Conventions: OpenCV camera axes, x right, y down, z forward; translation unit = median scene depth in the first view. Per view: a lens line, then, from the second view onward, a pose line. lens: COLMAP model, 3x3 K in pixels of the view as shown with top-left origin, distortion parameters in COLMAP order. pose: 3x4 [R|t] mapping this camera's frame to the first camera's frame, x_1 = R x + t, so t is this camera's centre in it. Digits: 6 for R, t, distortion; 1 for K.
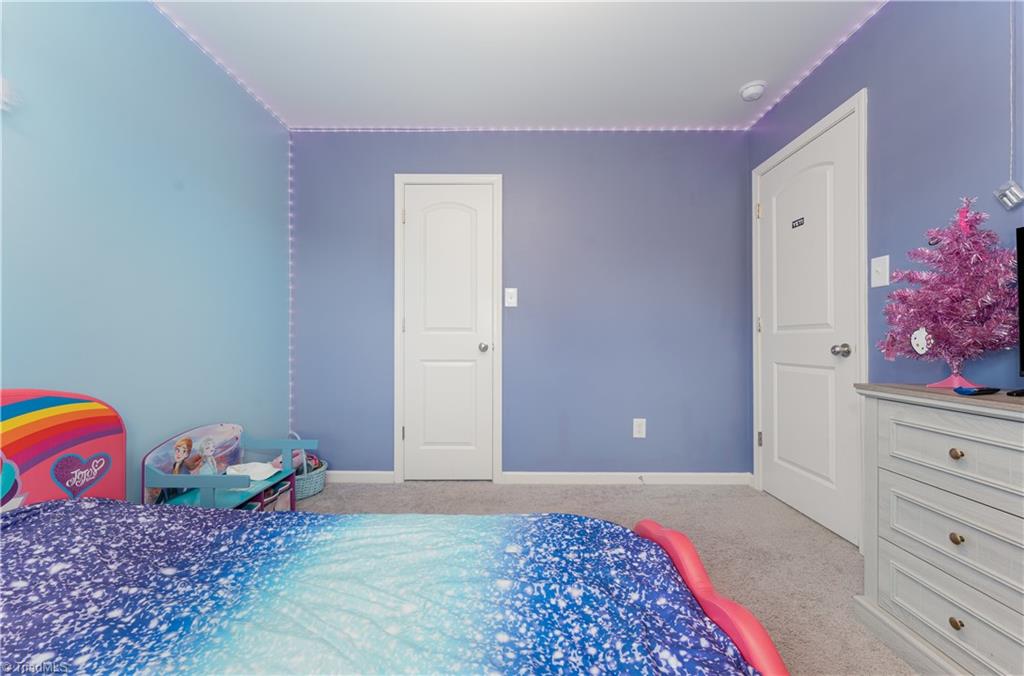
lens RADIAL K [[421.6, 0, 511.9], [0, 421.6, 337.6], [0, 0, 1]] dist [-0.002015, 0.000748]
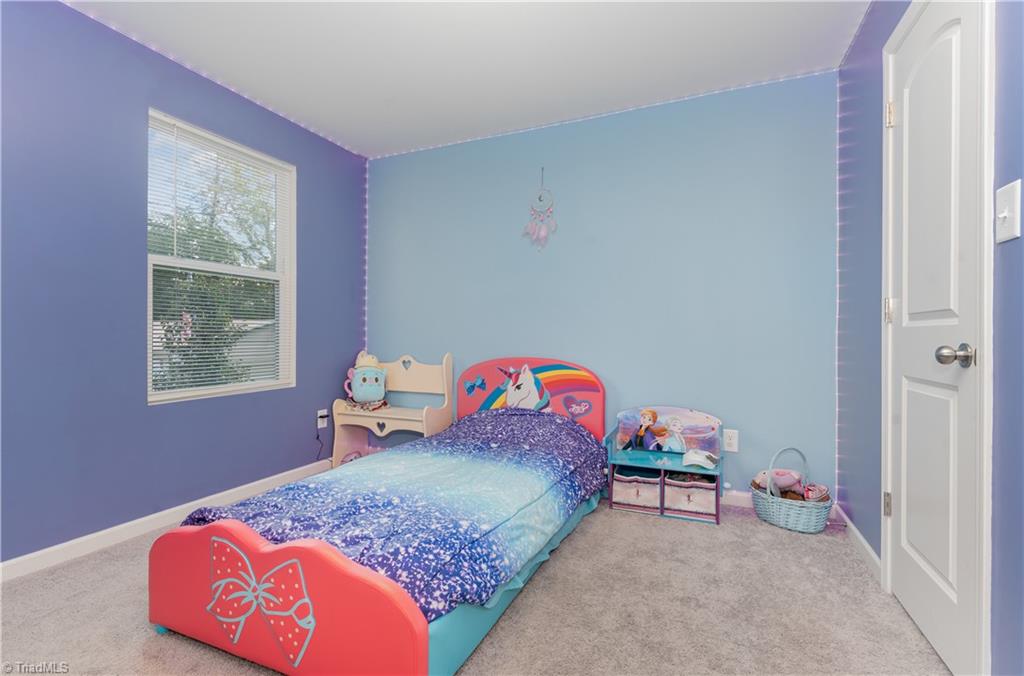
lens RADIAL K [[450.6, 0, 512.2], [0, 450.6, 337.4], [0, 0, 1]] dist [0.000277, -0.000014]
pose [[-0.387935, 0.002065, -0.921684, 0.749571], [0.002636, 0.999996, 0.001131, 0.000309], [0.921683, -0.001991, -0.387939, 1.167690]]
